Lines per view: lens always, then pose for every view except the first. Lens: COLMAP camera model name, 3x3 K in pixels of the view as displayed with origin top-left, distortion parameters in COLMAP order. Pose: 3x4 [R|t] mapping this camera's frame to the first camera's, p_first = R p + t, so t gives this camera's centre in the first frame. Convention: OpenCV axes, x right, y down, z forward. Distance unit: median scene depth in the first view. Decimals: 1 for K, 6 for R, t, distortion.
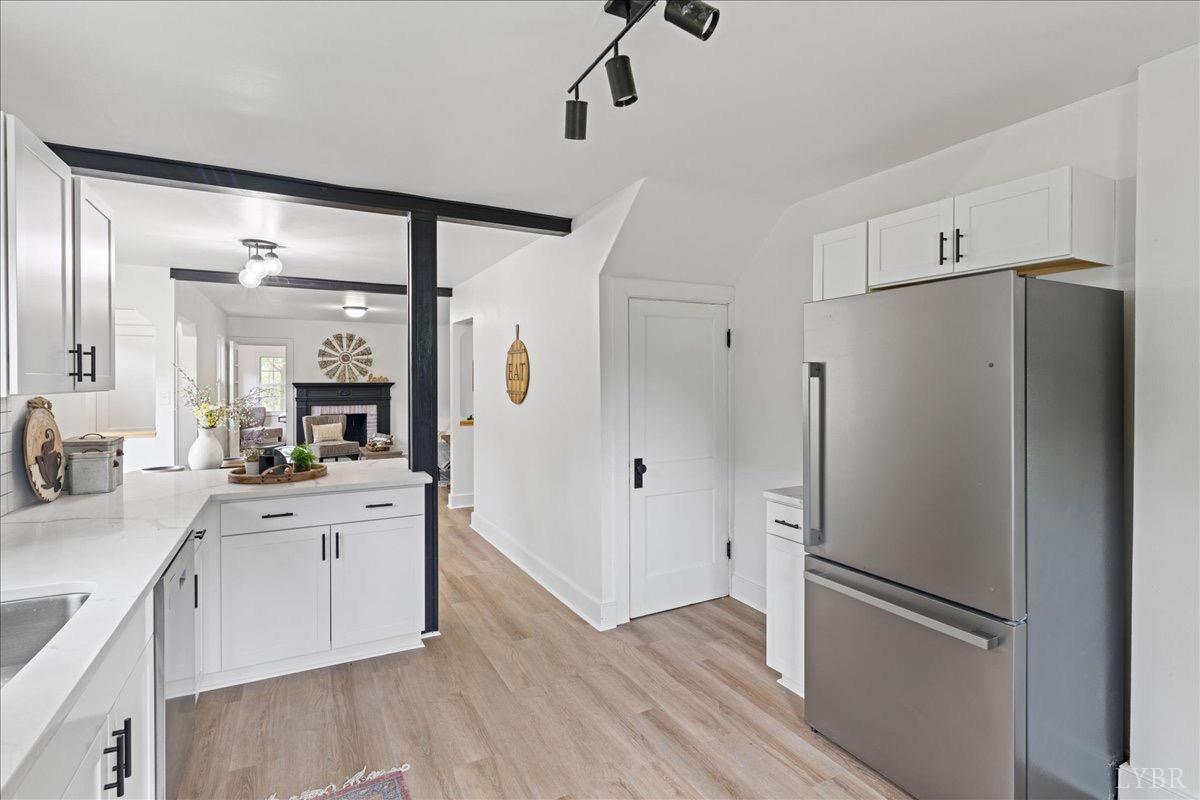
lens RADIAL K [[581.9, 0, 596.5], [0, 581.9, 385.9], [0, 0, 1]] dist [0.004962, 0.000679]
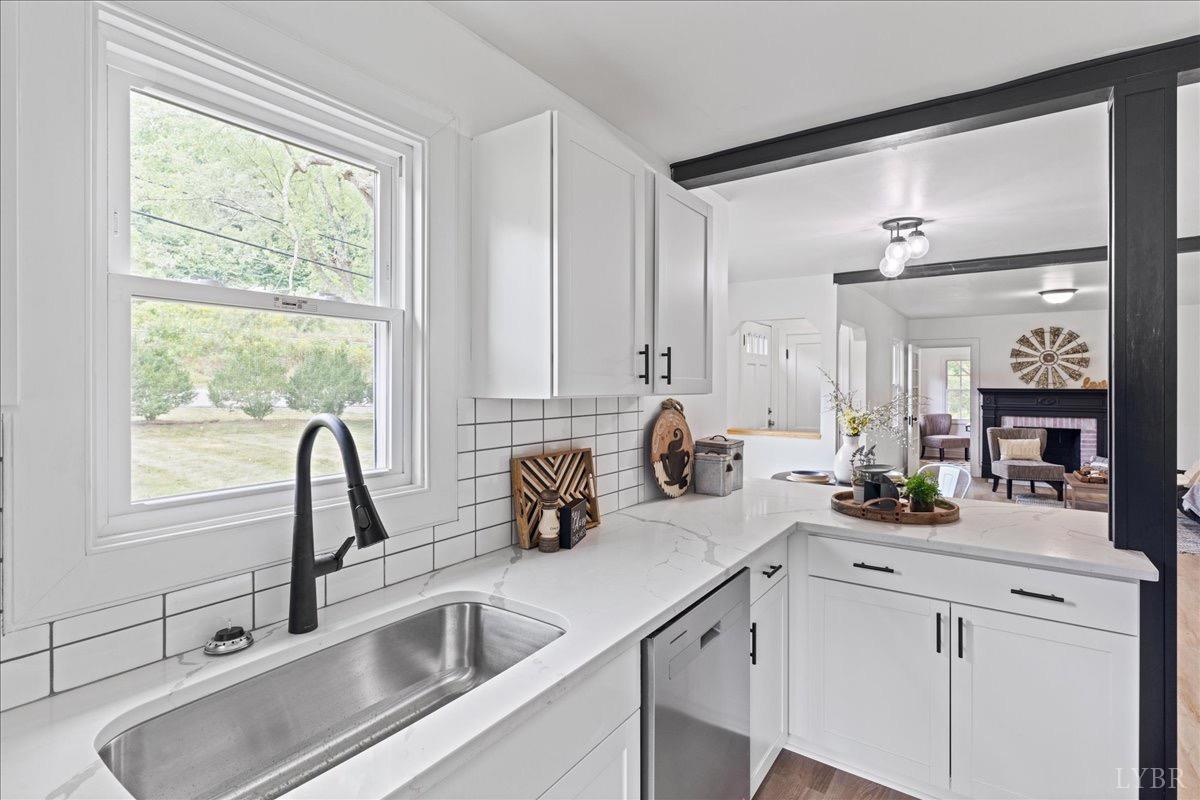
lens RADIAL K [[572.2, 0, 602.4], [0, 572.2, 383.4], [0, 0, 1]] dist [0.001082, 0.000159]
pose [[0.462137, 0.000297, -0.886808, -0.033689], [-0.012400, 0.999904, -0.006126, -0.000652], [0.886722, 0.013828, 0.462097, 0.186435]]
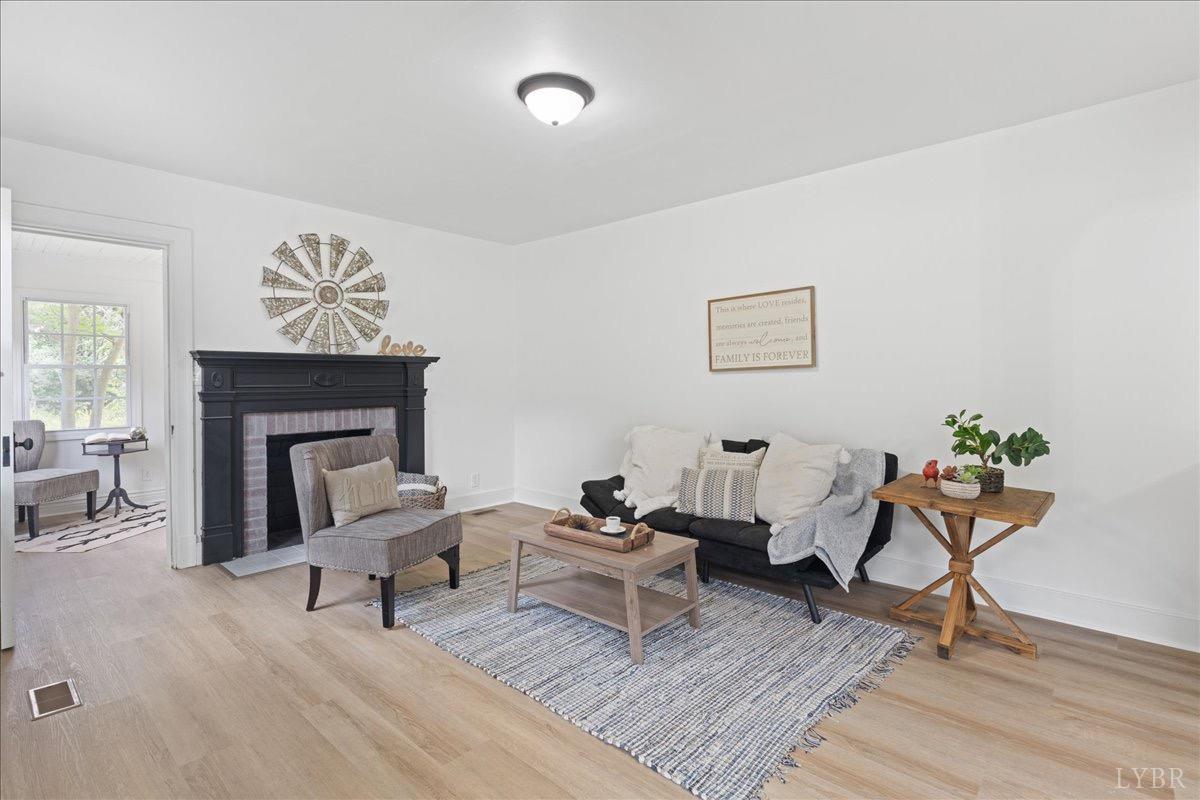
lens RADIAL K [[581.9, 0, 596.5], [0, 581.9, 385.9], [0, 0, 1]] dist [0.004962, 0.000679]
pose [[0.938518, -0.008847, 0.345117, -0.777606], [0.008552, 0.999961, 0.002379, 0.033503], [-0.345125, 0.000719, 0.938557, 1.082771]]
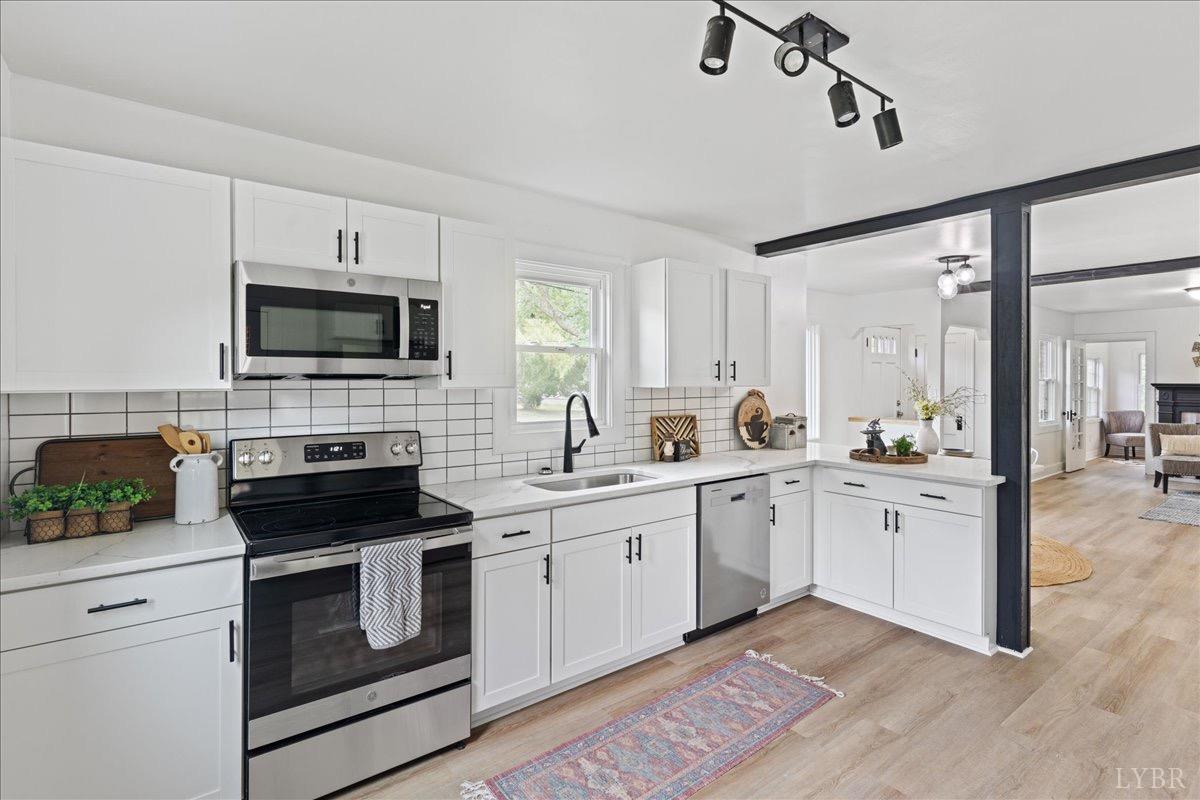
lens RADIAL K [[572.2, 0, 602.4], [0, 572.2, 383.4], [0, 0, 1]] dist [0.001082, 0.000159]
pose [[0.171165, 0.007948, -0.985210, 0.314422], [-0.011497, 0.999915, 0.006070, -0.002018], [0.985175, 0.010289, 0.171242, 0.118178]]
